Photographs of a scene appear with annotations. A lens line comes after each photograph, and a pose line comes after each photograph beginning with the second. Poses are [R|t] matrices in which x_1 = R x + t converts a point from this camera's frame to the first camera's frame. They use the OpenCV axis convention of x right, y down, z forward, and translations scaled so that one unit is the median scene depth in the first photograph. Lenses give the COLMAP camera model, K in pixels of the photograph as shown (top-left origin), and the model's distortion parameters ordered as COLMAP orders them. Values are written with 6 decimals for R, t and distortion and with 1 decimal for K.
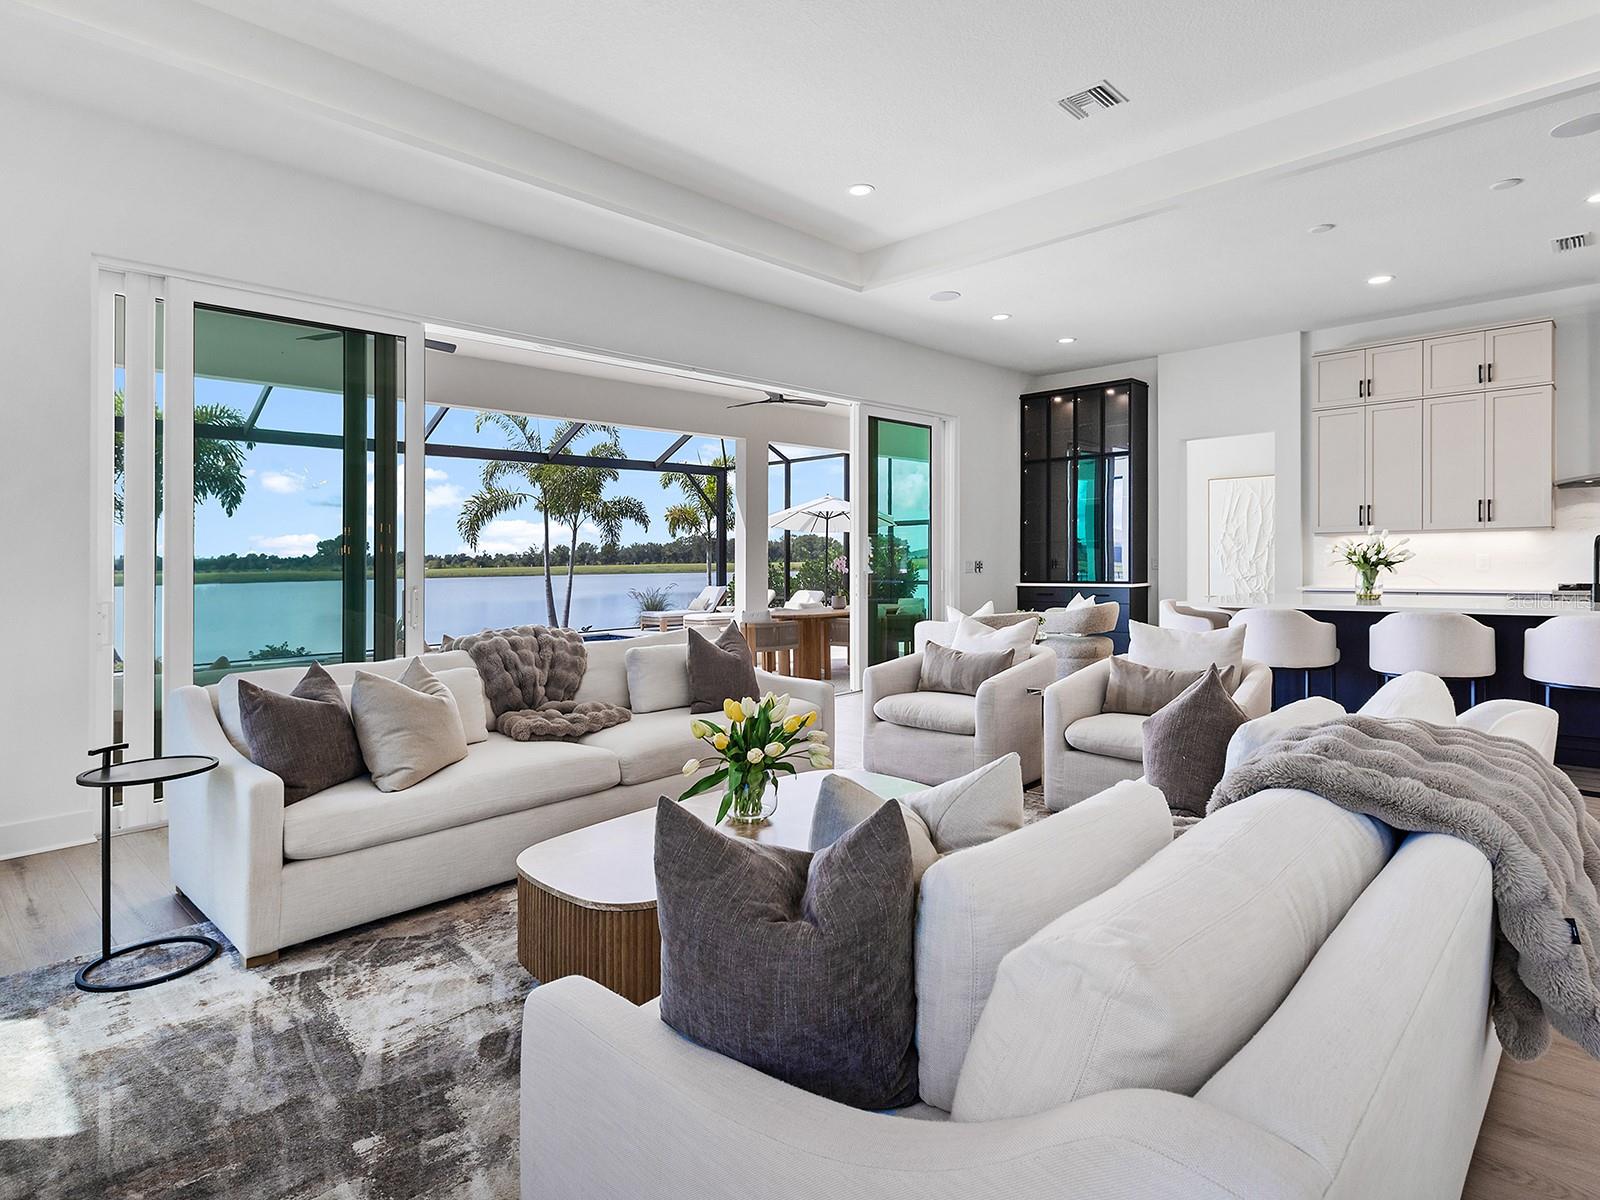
lens RADIAL K [[871.7, 0, 807.2], [0, 871.7, 568.3], [0, 0, 1]] dist [0.002751, 0.000670]
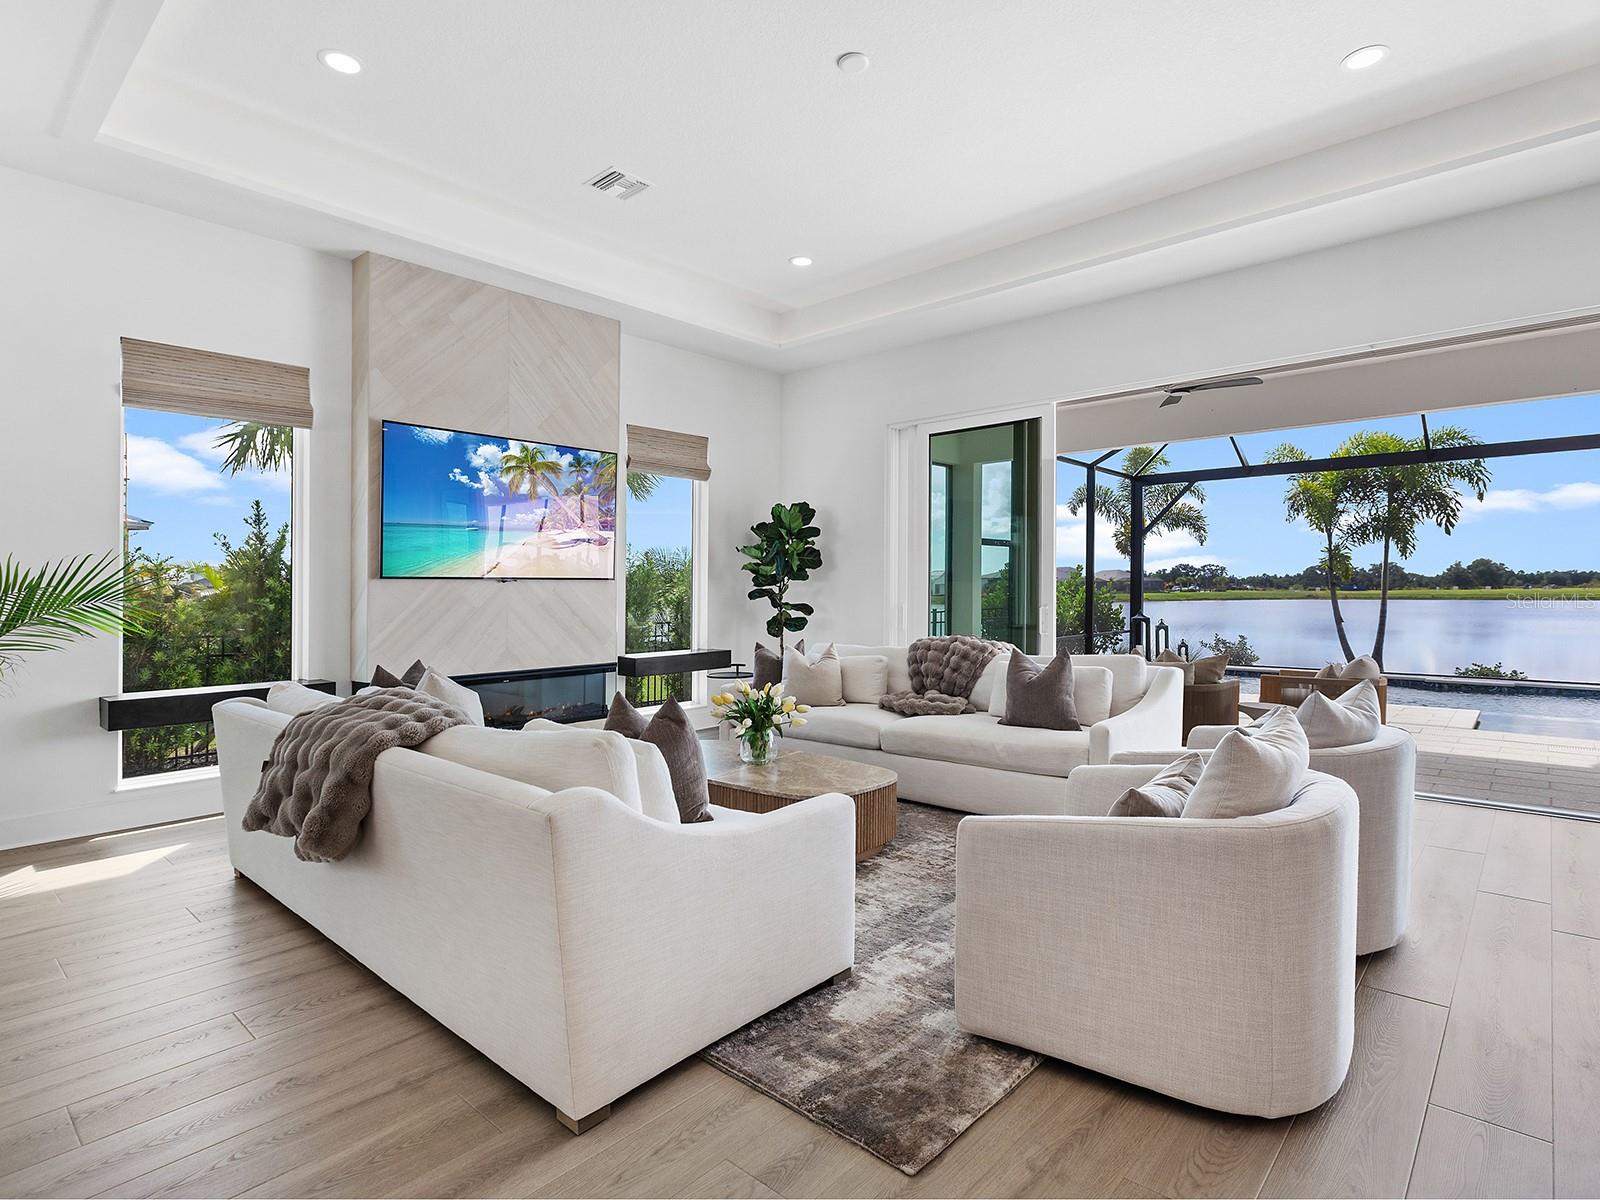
lens RADIAL K [[835.0, 0, 812.5], [0, 835.0, 584.2], [0, 0, 1]] dist [-0.003168, 0.000854]
pose [[0.029425, 0.012246, -0.999492, 0.223960], [-0.007321, 0.999901, 0.012036, -0.005937], [0.999540, 0.006963, 0.029512, 0.167750]]
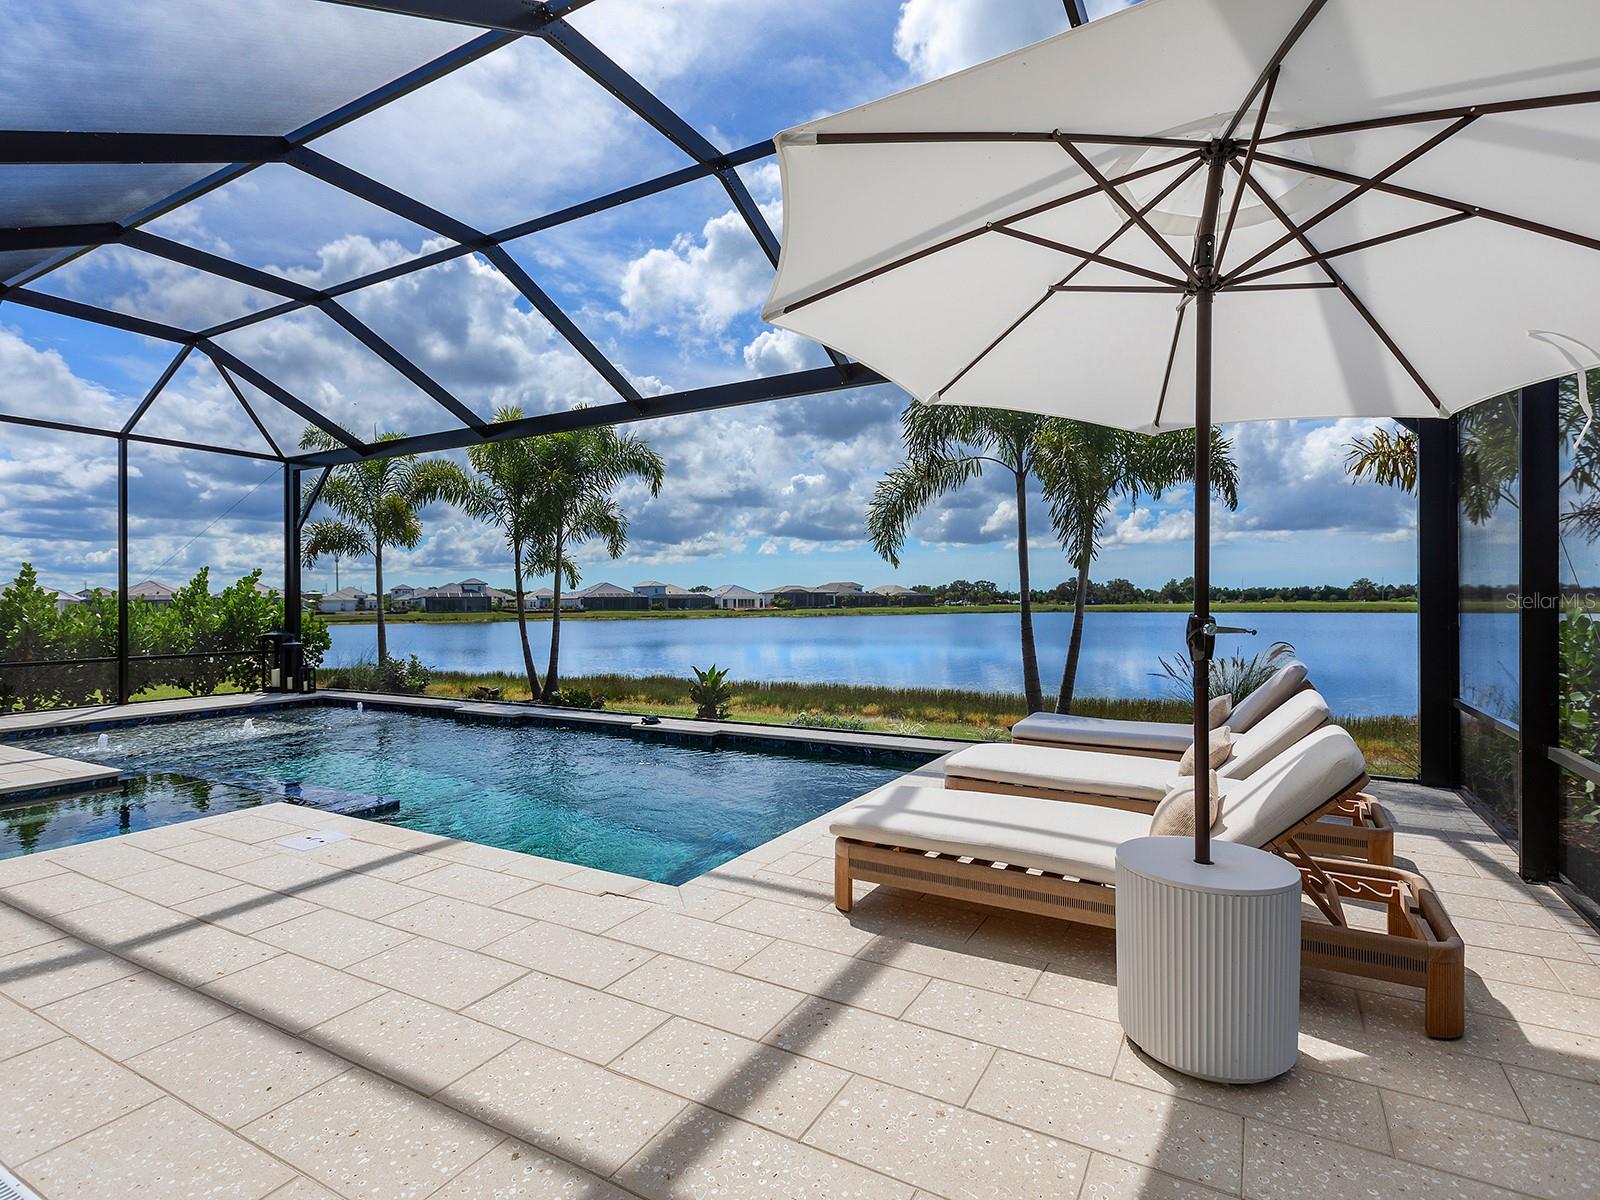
lens RADIAL K [[795.3, 0, 800.0], [0, 795.3, 600.0], [0, 0, 1]] dist [0.006154, 0.000436]
pose [[0.229435, 0.013694, -0.973228, 0.119648], [-0.009734, 0.999883, 0.011774, -0.004088], [0.973275, 0.006772, 0.229541, 0.780164]]
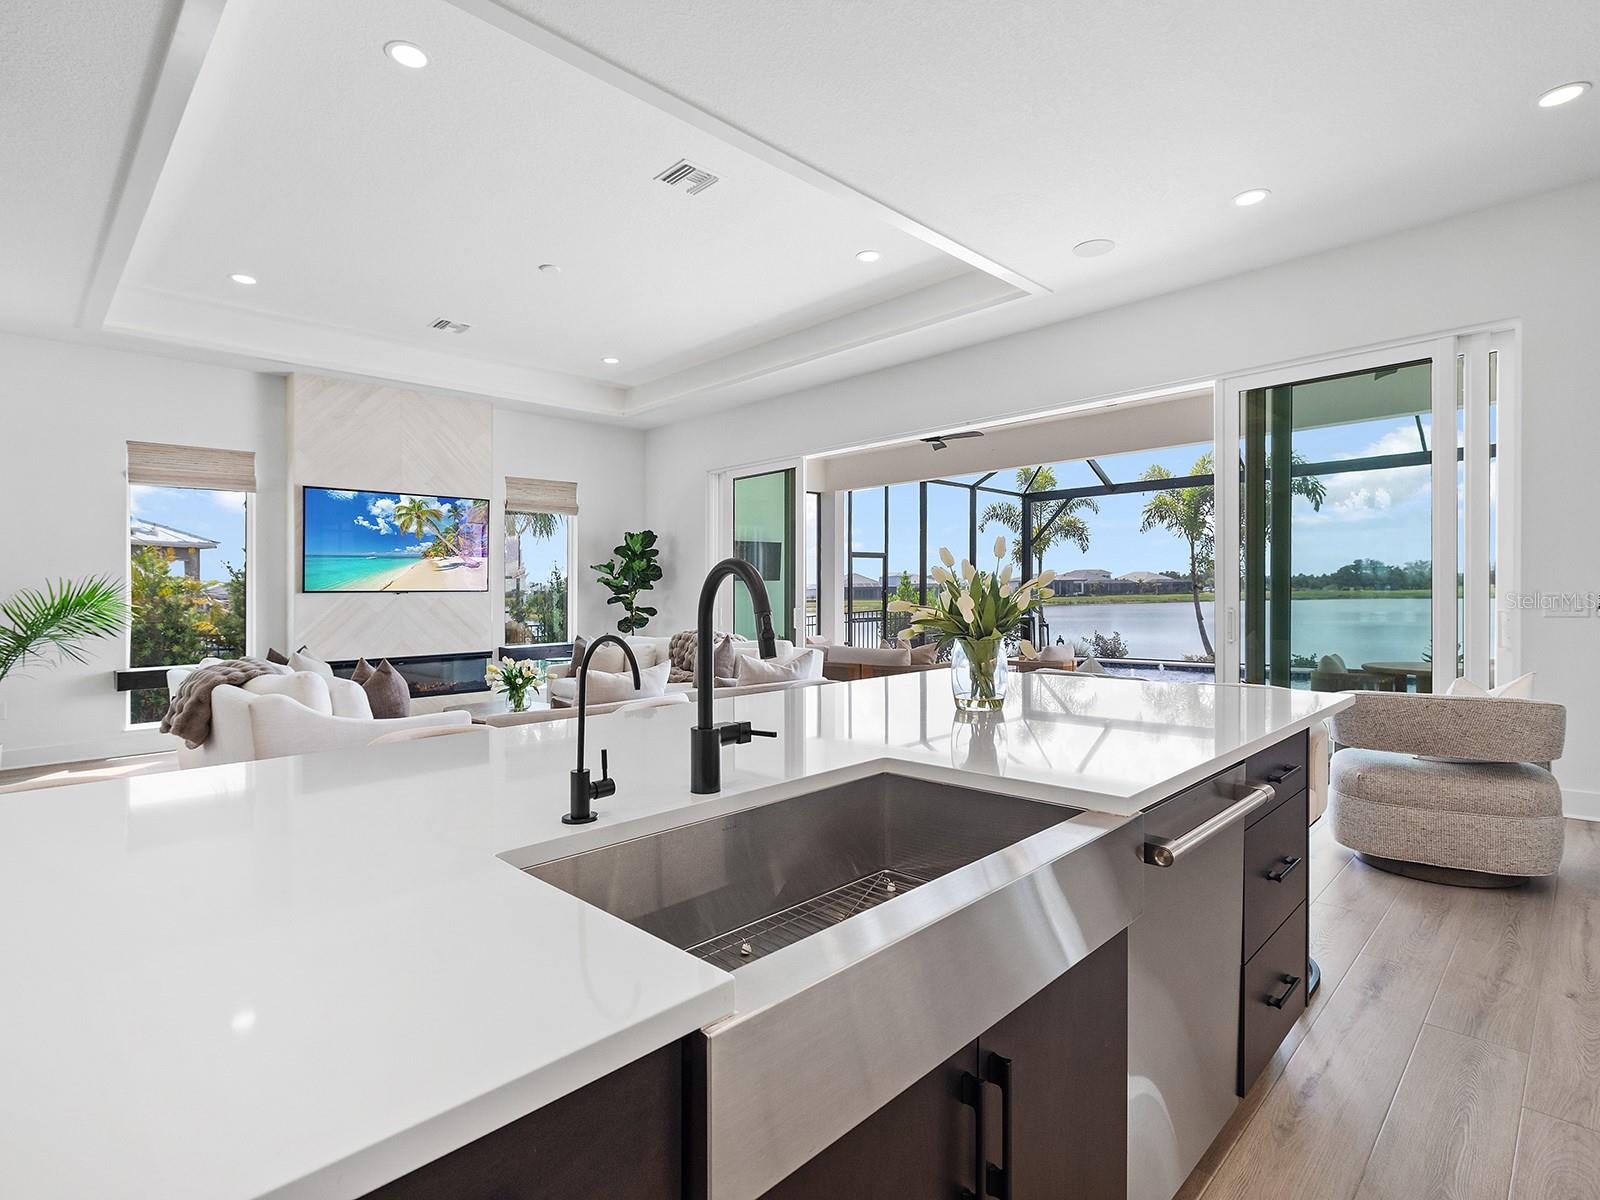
lens RADIAL K [[801.4, 0, 808.4], [0, 801.4, 589.1], [0, 0, 1]] dist [-0.000709, -0.000189]
pose [[-0.028612, 0.012936, -0.999507, 0.331553], [0.003171, 0.999912, 0.012851, -0.009673], [0.999586, -0.002802, -0.028651, 0.294235]]
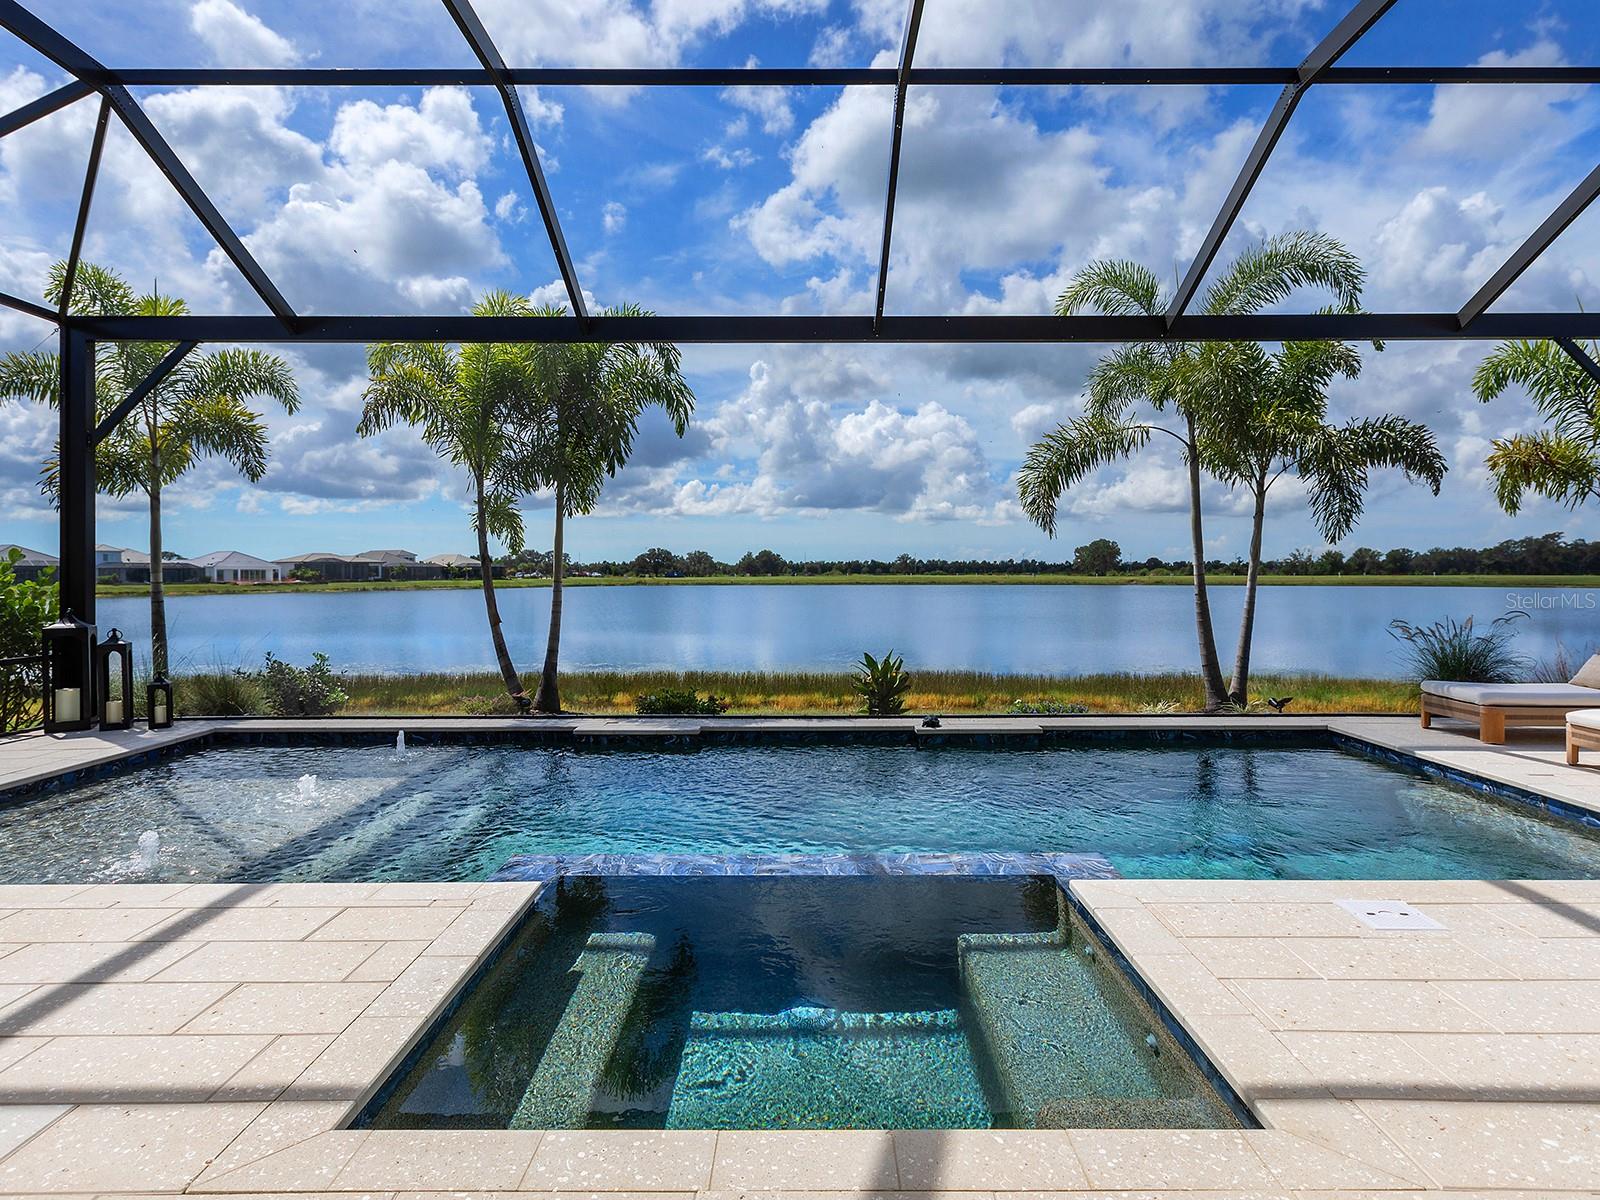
lens RADIAL K [[871.7, 0, 807.2], [0, 871.7, 568.3], [0, 0, 1]] dist [0.002751, 0.000670]
pose [[0.682572, 0.012225, -0.730716, -0.083319], [-0.018183, 0.999835, -0.000258, 0.001830], [0.730592, 0.013462, 0.682682, 0.495521]]
